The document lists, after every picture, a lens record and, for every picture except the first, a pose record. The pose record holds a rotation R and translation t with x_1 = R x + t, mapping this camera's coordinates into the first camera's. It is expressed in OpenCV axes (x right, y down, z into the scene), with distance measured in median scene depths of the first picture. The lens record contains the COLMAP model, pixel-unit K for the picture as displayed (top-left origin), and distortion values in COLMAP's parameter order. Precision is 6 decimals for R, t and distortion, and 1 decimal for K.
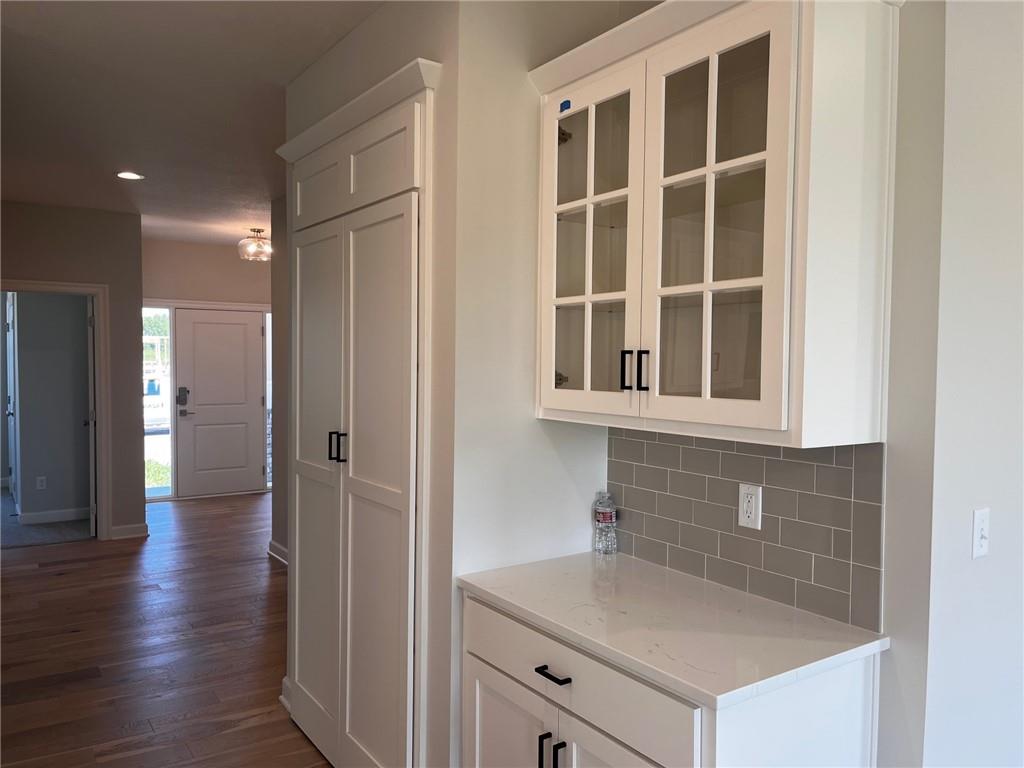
lens RADIAL K [[771.6, 0, 514.5], [0, 771.6, 387.1], [0, 0, 1]] dist [0.065252, -0.069134]
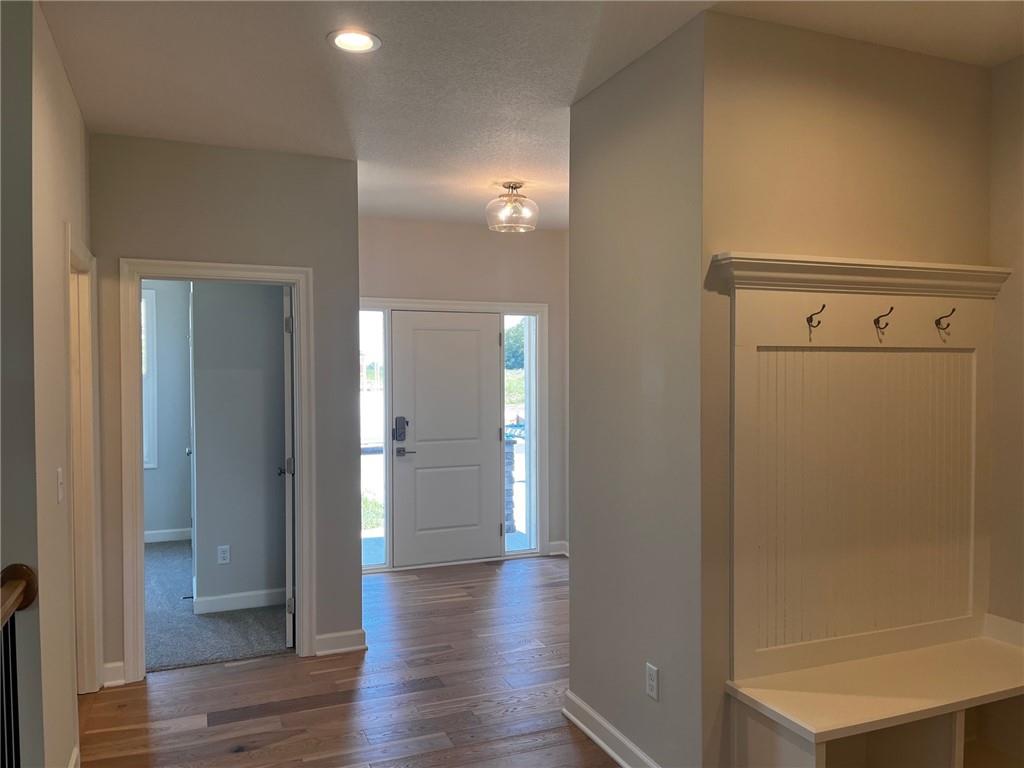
lens RADIAL K [[771.6, 0, 514.5], [0, 771.6, 387.1], [0, 0, 1]] dist [0.065252, -0.069134]
pose [[0.977905, -0.007545, -0.208912, -0.192567], [0.003078, 0.999760, -0.021697, -0.013561], [0.209025, 0.020574, 0.977694, 0.352959]]
